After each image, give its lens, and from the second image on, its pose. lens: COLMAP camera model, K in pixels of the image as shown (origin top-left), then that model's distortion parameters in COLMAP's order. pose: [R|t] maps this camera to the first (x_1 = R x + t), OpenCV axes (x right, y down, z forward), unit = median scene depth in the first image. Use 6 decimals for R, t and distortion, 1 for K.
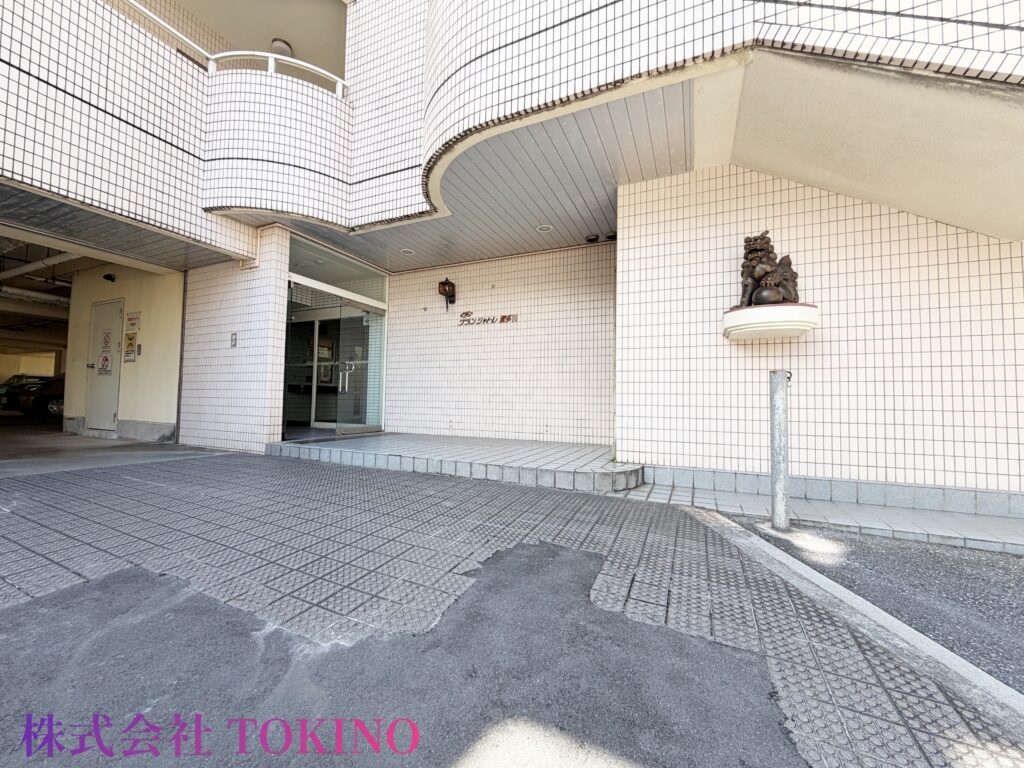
lens RADIAL K [[409.2, 0, 509.8], [0, 409.2, 384.3], [0, 0, 1]] dist [-0.000320, 0.000194]
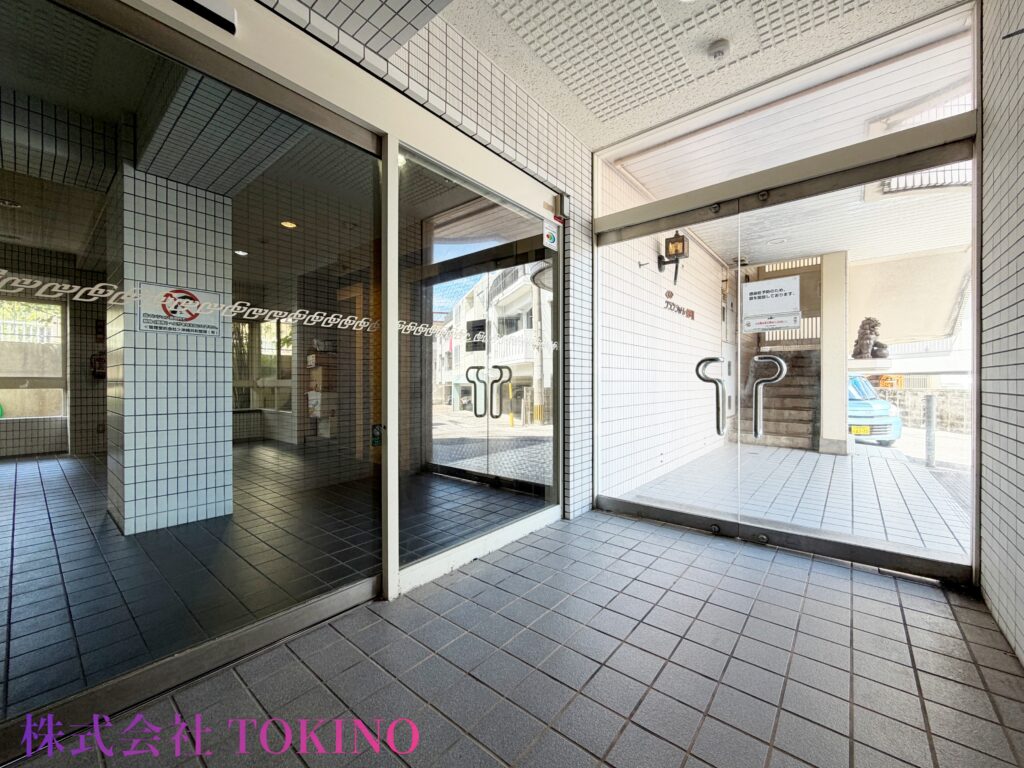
lens RADIAL K [[409.2, 0, 509.8], [0, 409.2, 384.3], [0, 0, 1]] dist [-0.000320, 0.000194]
pose [[0.263292, -0.020177, 0.964505, -1.024329], [-0.034701, 0.998936, 0.030370, -0.039555], [-0.964092, -0.041465, 0.262312, 1.310273]]
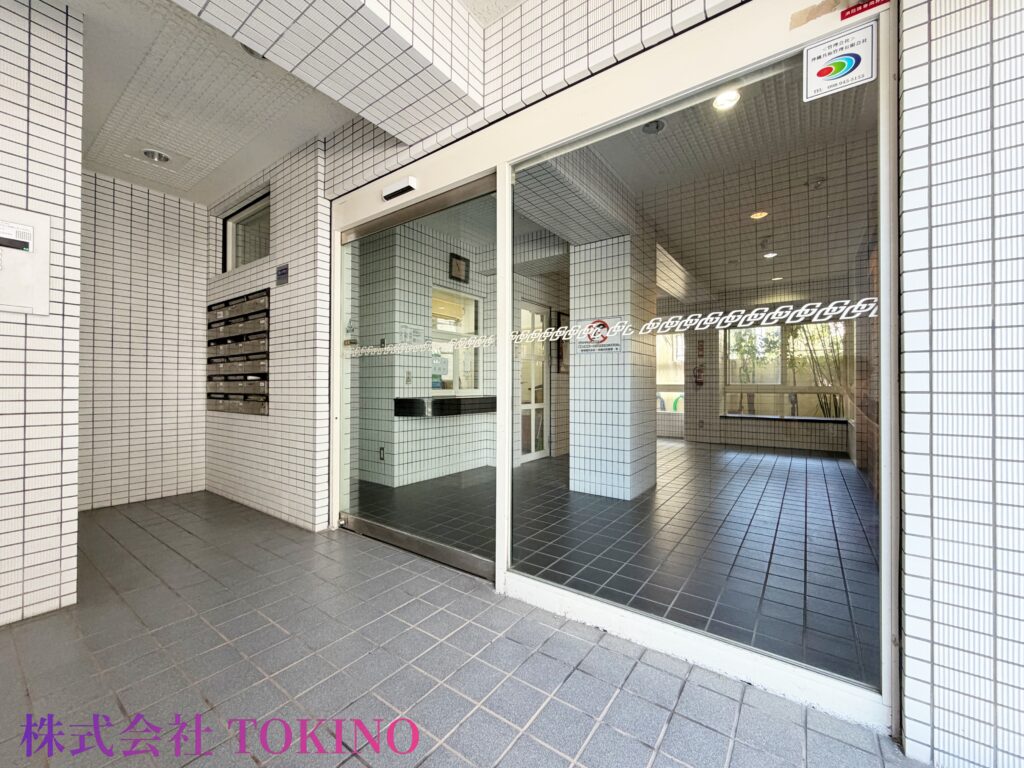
lens RADIAL K [[409.2, 0, 509.8], [0, 409.2, 384.3], [0, 0, 1]] dist [-0.000320, 0.000194]
pose [[0.980490, -0.015123, -0.195986, -0.633997], [0.021377, 0.999326, 0.029836, -0.044476], [0.195402, -0.033444, 0.980153, 1.132004]]
